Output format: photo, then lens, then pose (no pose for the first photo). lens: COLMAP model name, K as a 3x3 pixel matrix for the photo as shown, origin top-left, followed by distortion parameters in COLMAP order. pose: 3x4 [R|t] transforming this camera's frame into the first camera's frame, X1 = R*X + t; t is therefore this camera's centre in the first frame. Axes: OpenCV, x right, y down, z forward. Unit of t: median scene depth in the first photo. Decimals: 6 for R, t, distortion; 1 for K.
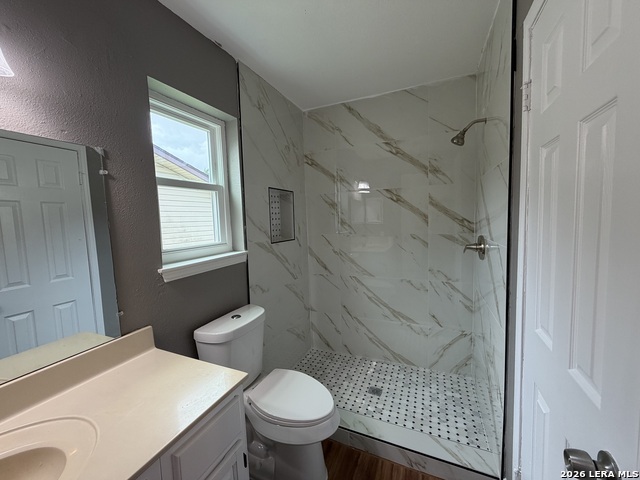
lens RADIAL K [[255.8, 0, 318.6], [0, 255.8, 240.6], [0, 0, 1]] dist [-0.000467, 0.000385]
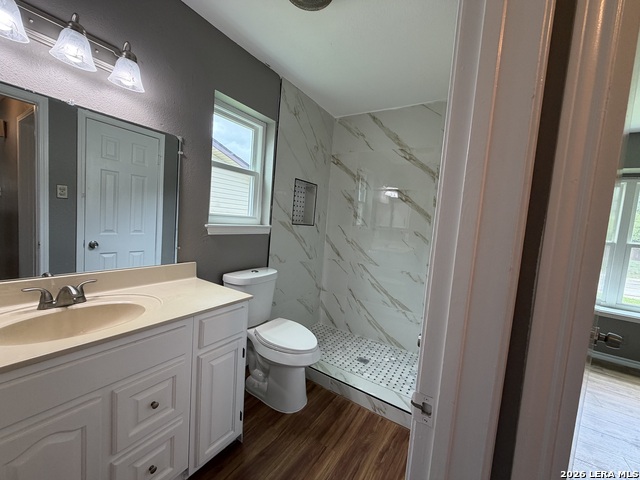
lens RADIAL K [[255.8, 0, 318.6], [0, 255.8, 240.6], [0, 0, 1]] dist [-0.000467, 0.000385]
pose [[0.982397, 0.120768, -0.142515, 0.118886], [-0.122467, 0.992467, -0.003179, 0.074508], [0.141057, 0.020576, 0.989788, -0.182906]]
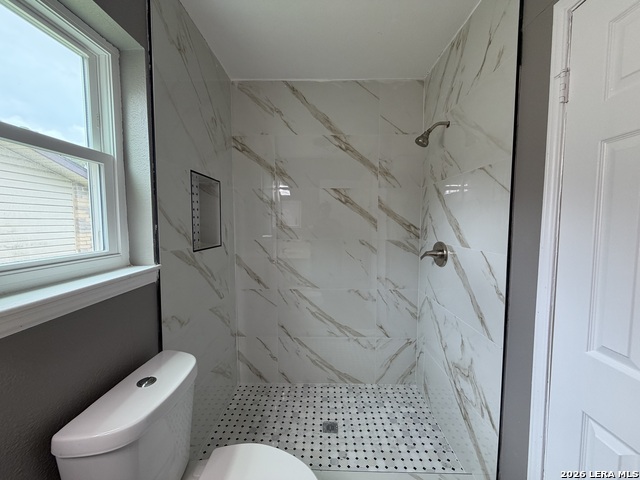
lens RADIAL K [[255.8, 0, 318.6], [0, 255.8, 240.6], [0, 0, 1]] dist [-0.000467, 0.000385]
pose [[0.922401, 0.006138, 0.386184, -0.135310], [0.001017, 0.999832, -0.018320, -0.005501], [-0.386232, 0.017291, 0.922240, 0.226468]]
